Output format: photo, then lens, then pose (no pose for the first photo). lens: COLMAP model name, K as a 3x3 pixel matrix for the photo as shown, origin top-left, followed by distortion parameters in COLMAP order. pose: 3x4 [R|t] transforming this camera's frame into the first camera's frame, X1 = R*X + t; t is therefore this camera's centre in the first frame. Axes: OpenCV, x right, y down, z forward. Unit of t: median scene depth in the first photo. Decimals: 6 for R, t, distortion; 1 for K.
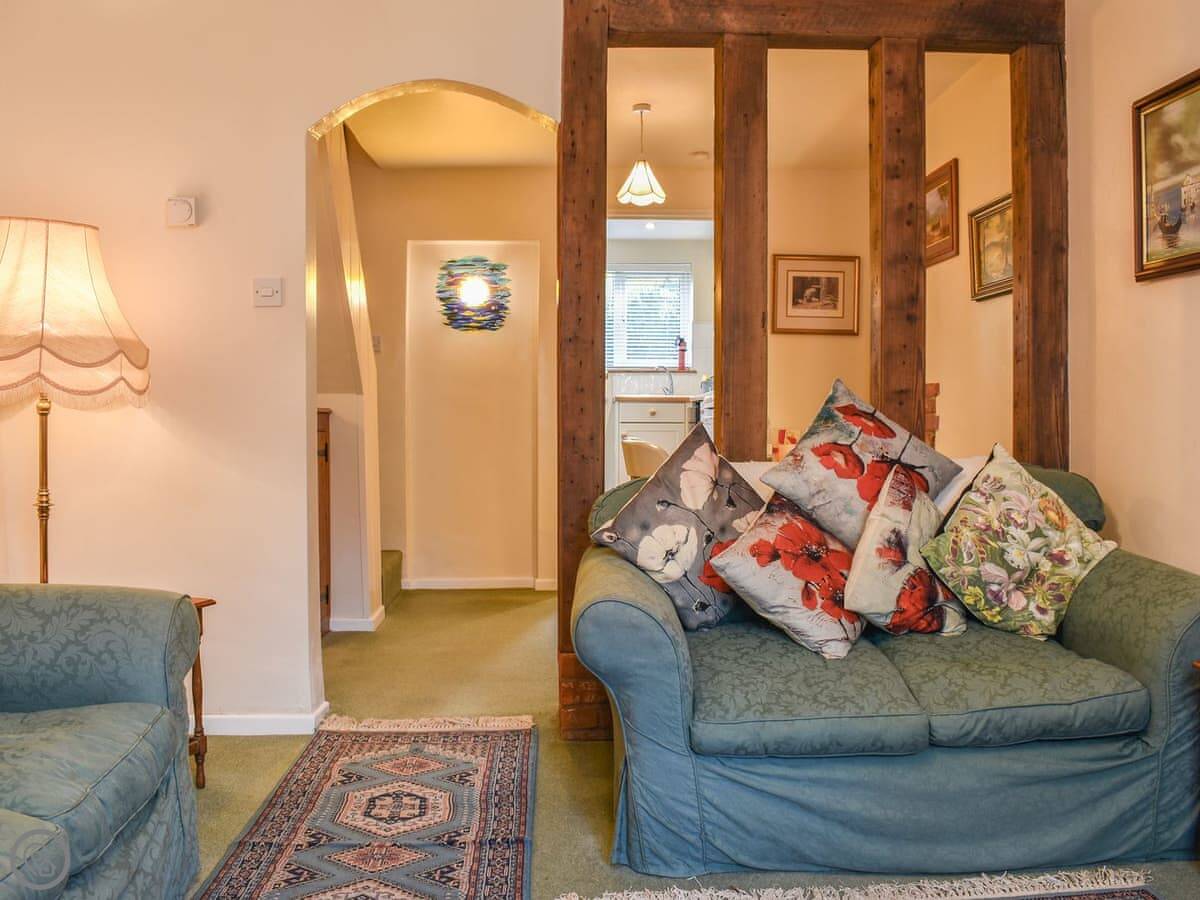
lens RADIAL K [[1116.1, 0, 600.0], [0, 1116.1, 450.0], [0, 0, 1]] dist [-0.075126, -0.007292]
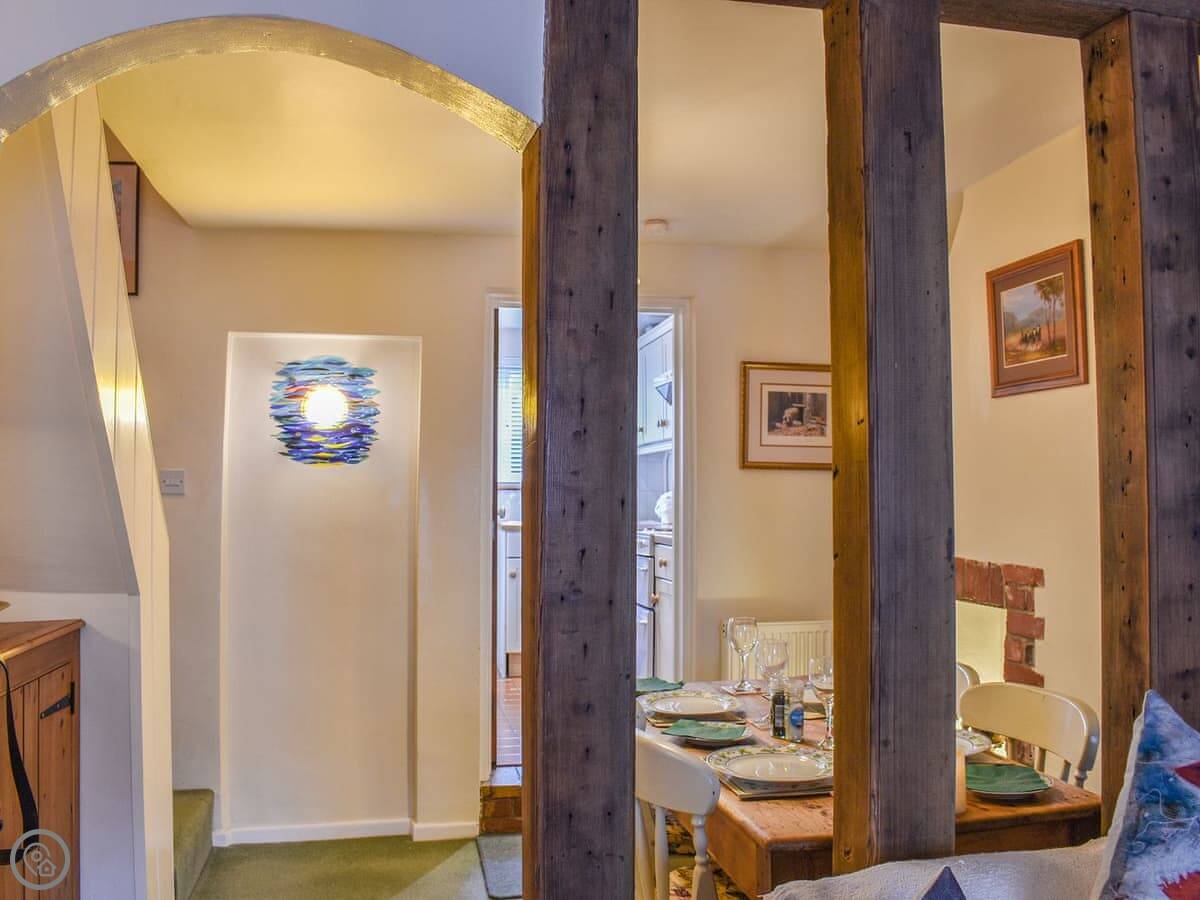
lens RADIAL K [[1017.8, 0, 599.1], [0, 1017.8, 427.7], [0, 0, 1]] dist [-0.082653, -0.000198]
pose [[0.986598, 0.007872, 0.162980, -0.079832], [0.004263, 0.997251, -0.073975, -0.137590], [-0.163114, 0.073678, 0.983852, 0.590217]]
